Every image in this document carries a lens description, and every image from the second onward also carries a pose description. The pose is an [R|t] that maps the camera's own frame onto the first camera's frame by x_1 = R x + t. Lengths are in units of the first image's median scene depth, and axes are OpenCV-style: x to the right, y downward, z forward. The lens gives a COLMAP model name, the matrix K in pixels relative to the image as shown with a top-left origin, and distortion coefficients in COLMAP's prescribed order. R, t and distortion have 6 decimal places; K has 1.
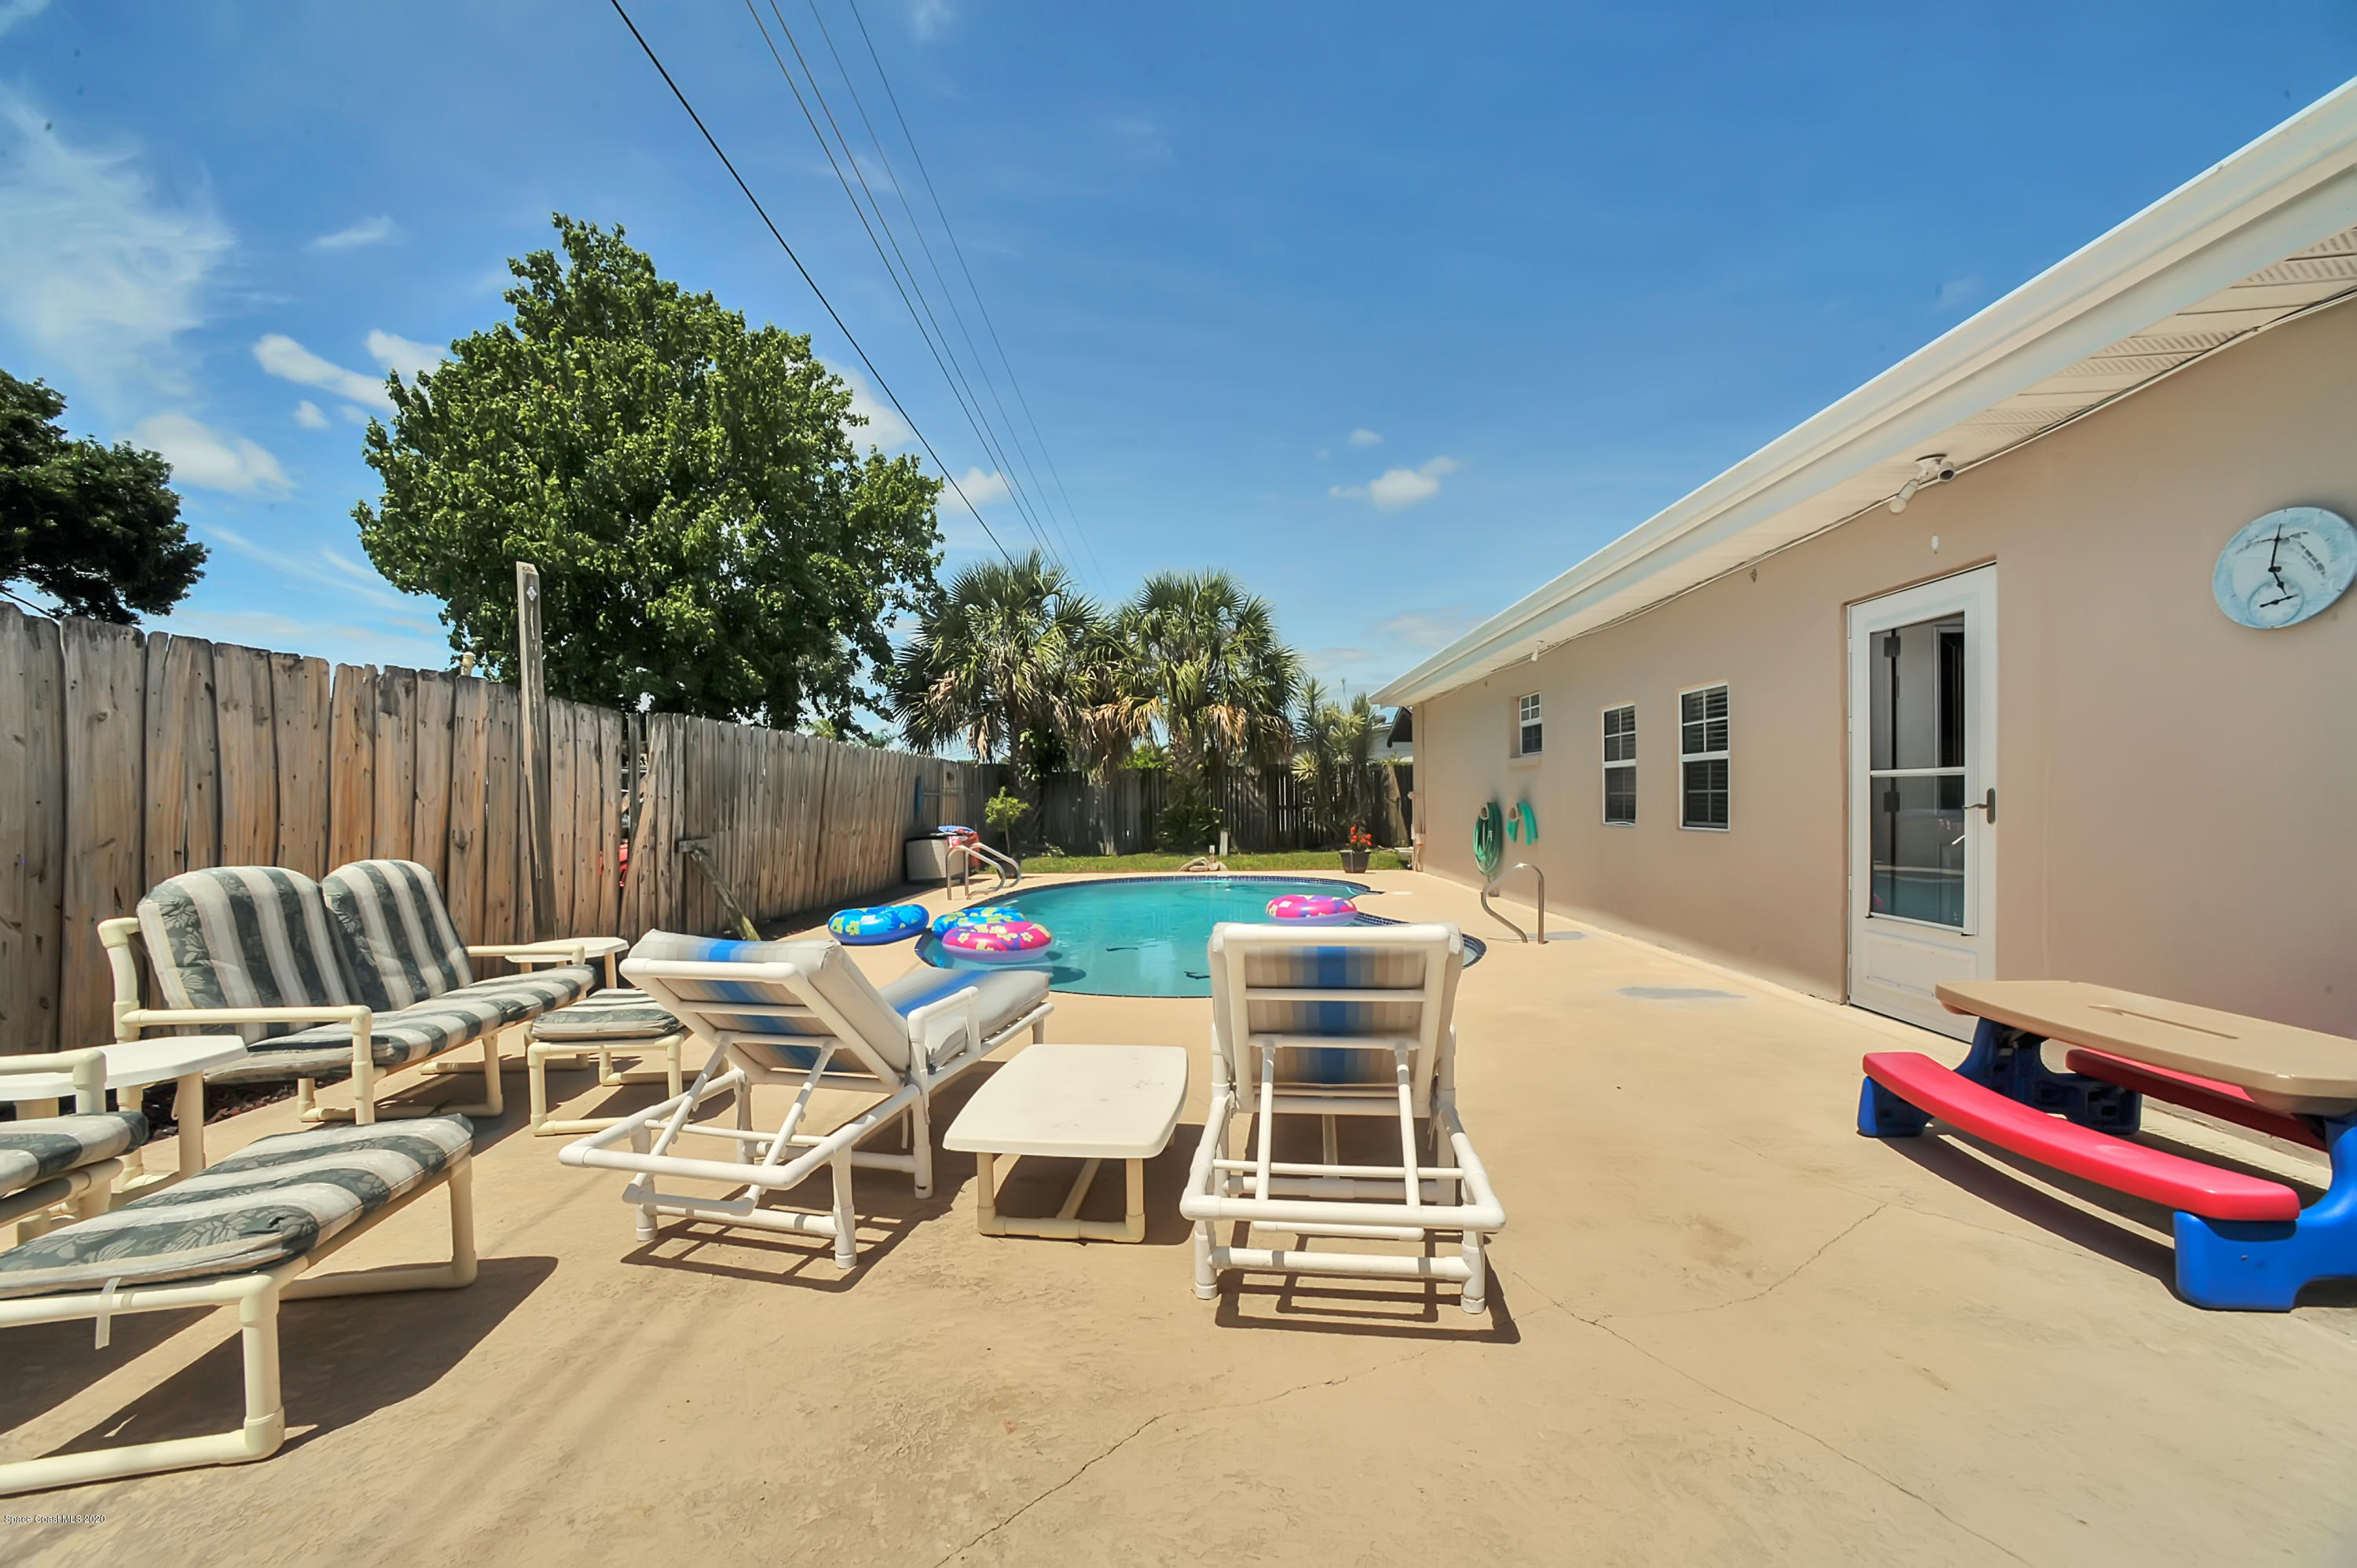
lens RADIAL K [[959.9, 0, 1178.5], [0, 959.9, 784.0], [0, 0, 1]] dist [0.029345, 0.000306]
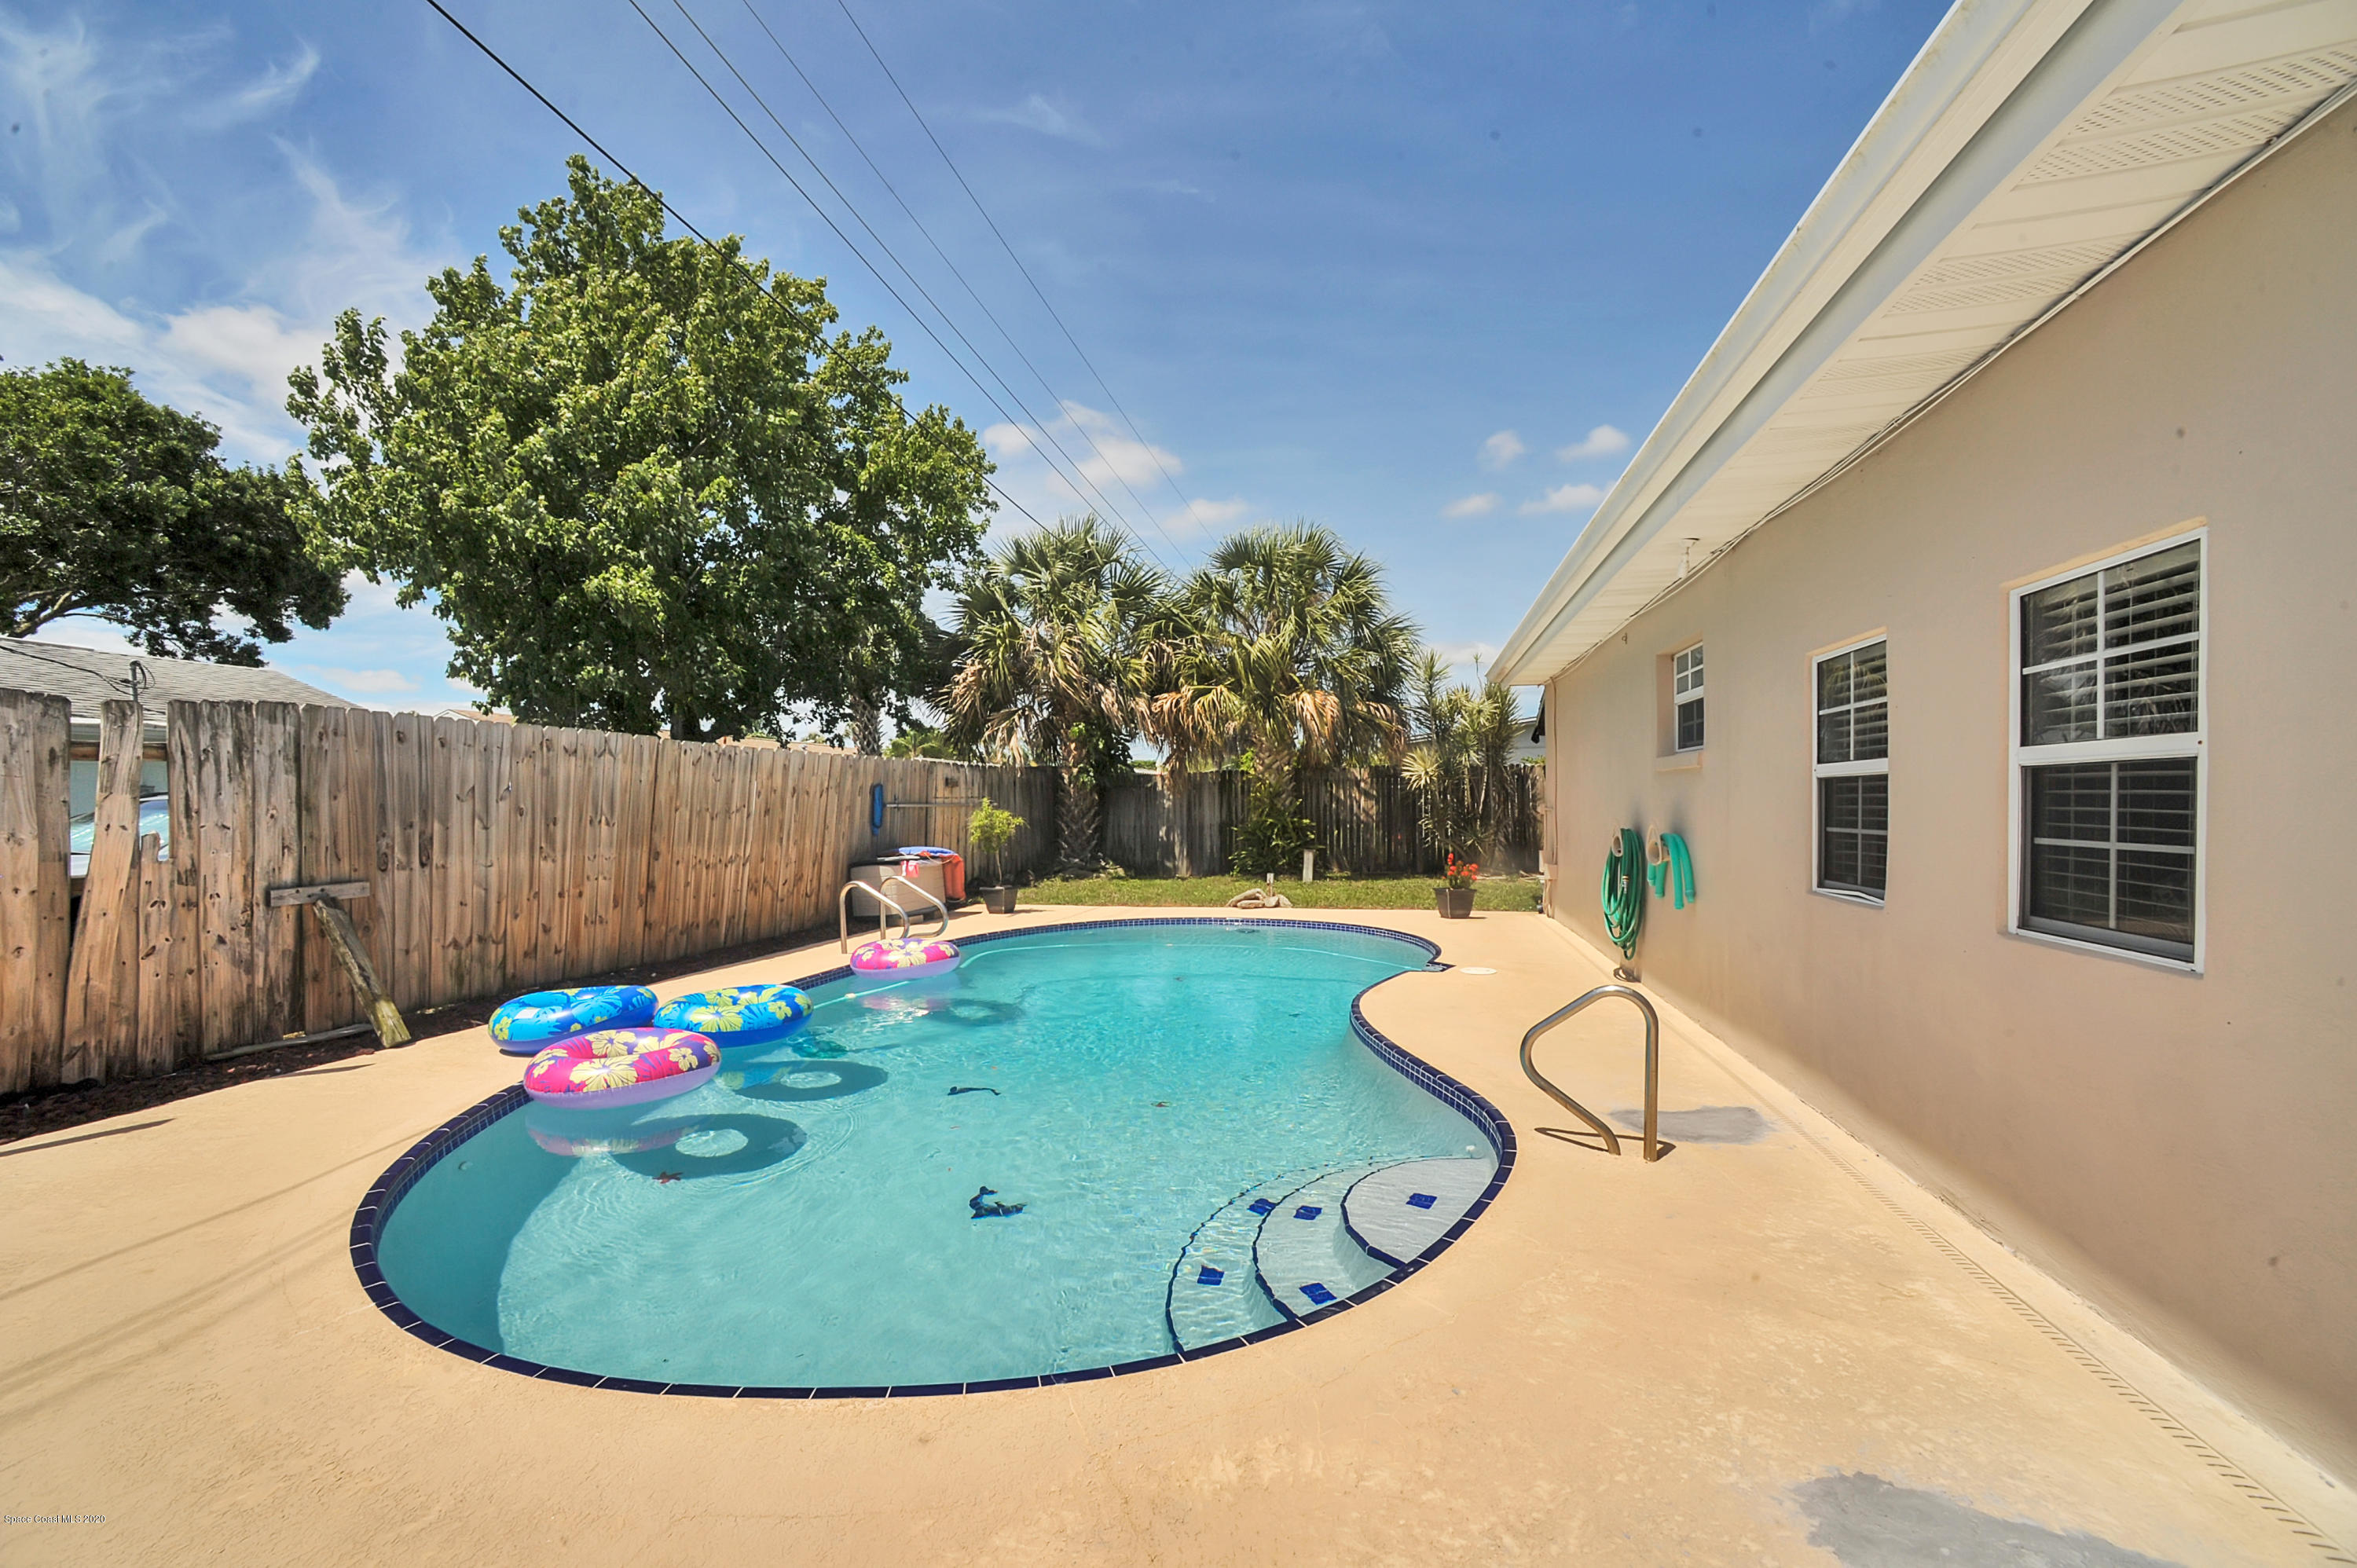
lens RADIAL K [[1025.3, 0, 1119.2], [0, 1025.3, 805.9], [0, 0, 1]] dist [-0.029489, 0.036656]
pose [[0.977239, 0.002862, -0.212123, 0.070151], [0.001308, 0.999809, 0.019518, -0.004225], [0.212138, -0.019351, 0.977048, 0.143591]]
